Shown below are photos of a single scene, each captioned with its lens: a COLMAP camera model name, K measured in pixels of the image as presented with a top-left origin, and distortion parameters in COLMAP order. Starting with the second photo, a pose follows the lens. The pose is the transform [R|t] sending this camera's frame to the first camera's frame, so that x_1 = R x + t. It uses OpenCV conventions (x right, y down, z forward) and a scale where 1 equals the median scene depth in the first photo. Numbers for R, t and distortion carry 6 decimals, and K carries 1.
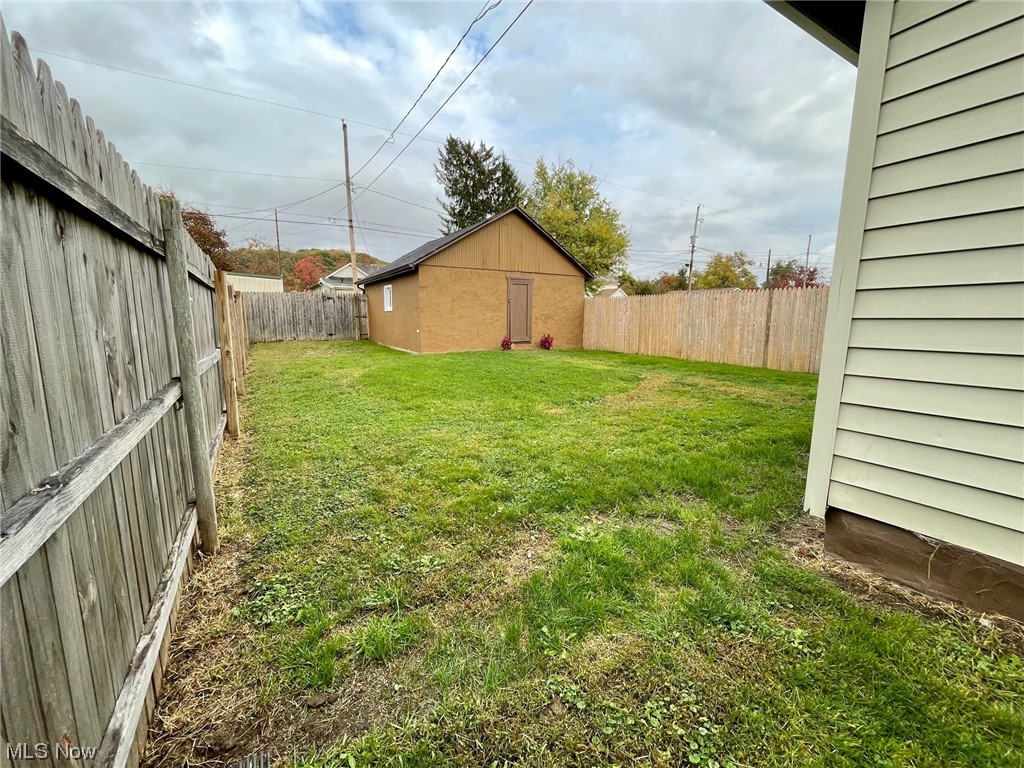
lens RADIAL K [[416.9, 0, 511.7], [0, 416.9, 382.6], [0, 0, 1]] dist [-0.002583, -0.000071]
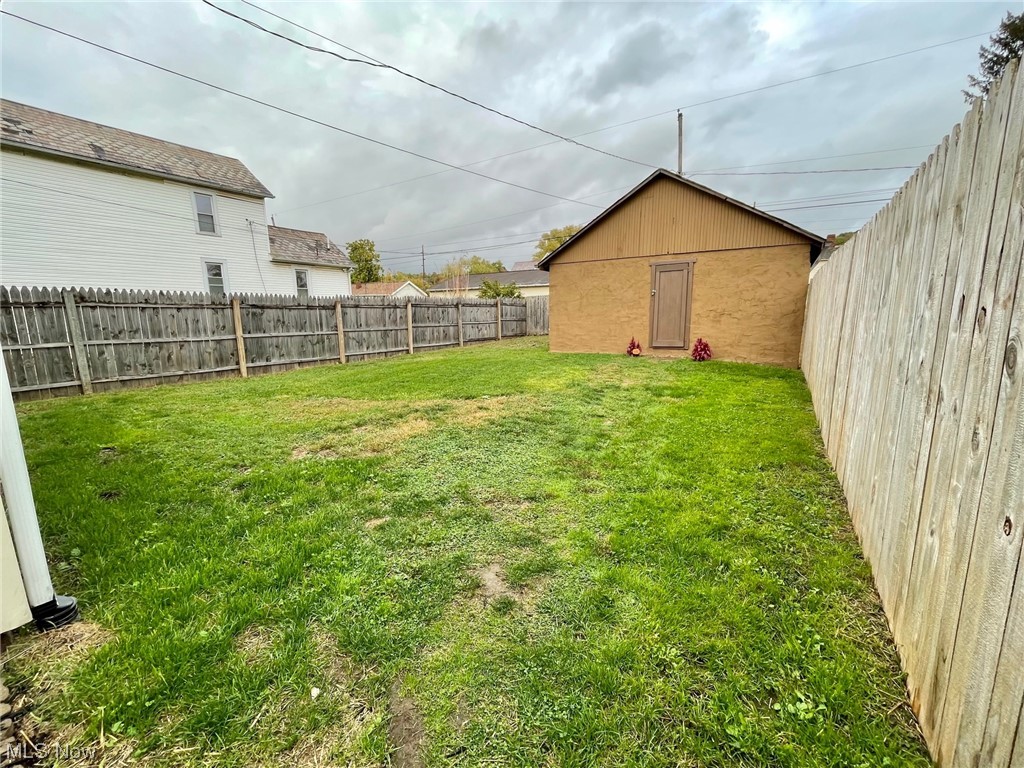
lens RADIAL K [[416.9, 0, 511.7], [0, 416.9, 382.6], [0, 0, 1]] dist [-0.002583, -0.000071]
pose [[0.441261, 0.136377, -0.886956, 0.603453], [-0.127784, 0.987862, 0.088320, -0.067112], [0.888234, 0.074367, 0.453332, 0.425005]]
